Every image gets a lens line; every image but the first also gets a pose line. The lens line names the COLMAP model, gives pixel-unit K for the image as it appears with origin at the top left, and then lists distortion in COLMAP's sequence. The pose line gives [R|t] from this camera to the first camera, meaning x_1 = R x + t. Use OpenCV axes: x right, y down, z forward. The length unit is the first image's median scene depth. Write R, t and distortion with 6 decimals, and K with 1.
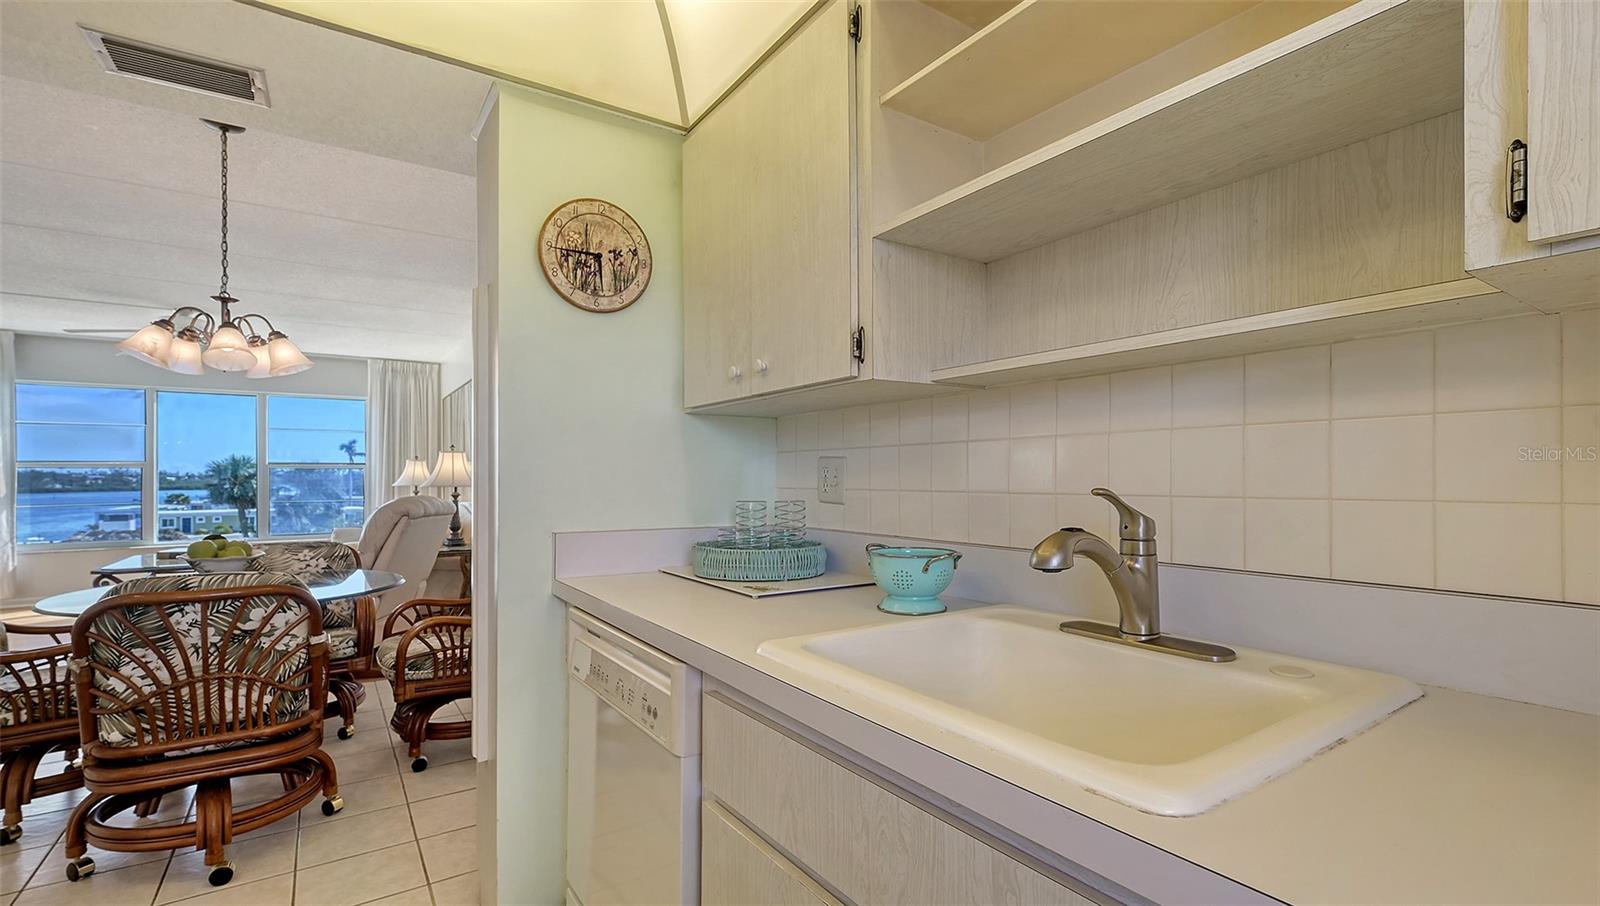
lens RADIAL K [[712.6, 0, 844.0], [0, 712.6, 469.2], [0, 0, 1]] dist [0.002260, -0.000207]
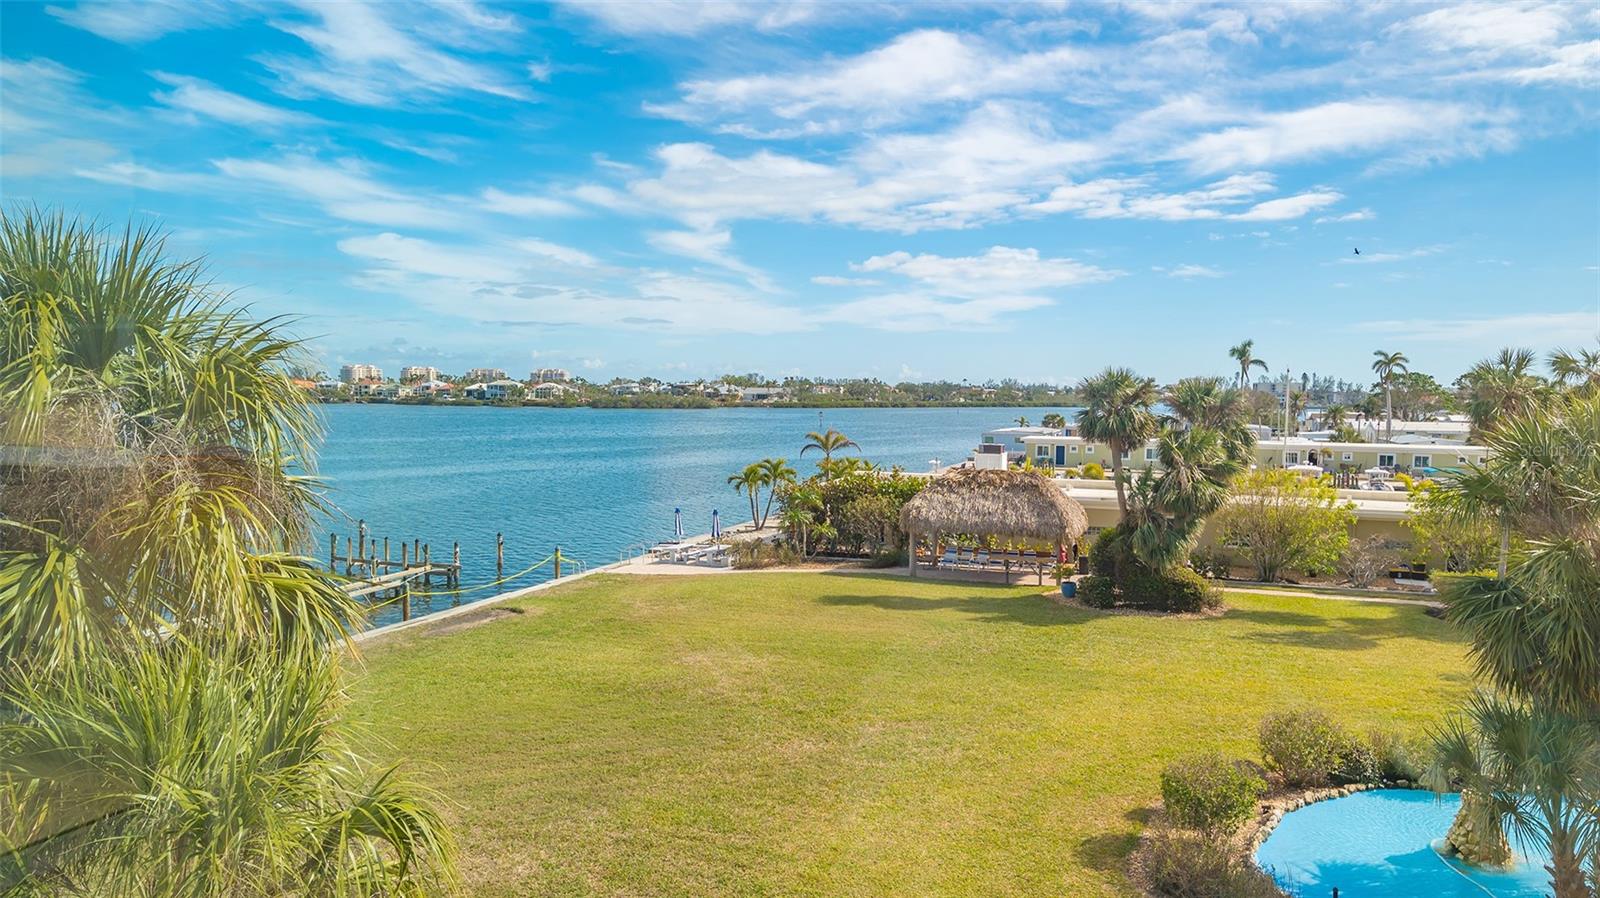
lens RADIAL K [[1071.7, 0, 790.0], [0, 1071.7, 462.4], [0, 0, 1]] dist [0.010885, 0.000241]
pose [[0.543945, 0.066554, -0.836477, -2.348154], [-0.004313, 0.997058, 0.076526, -0.100947], [0.839110, -0.038018, 0.542632, 2.742026]]
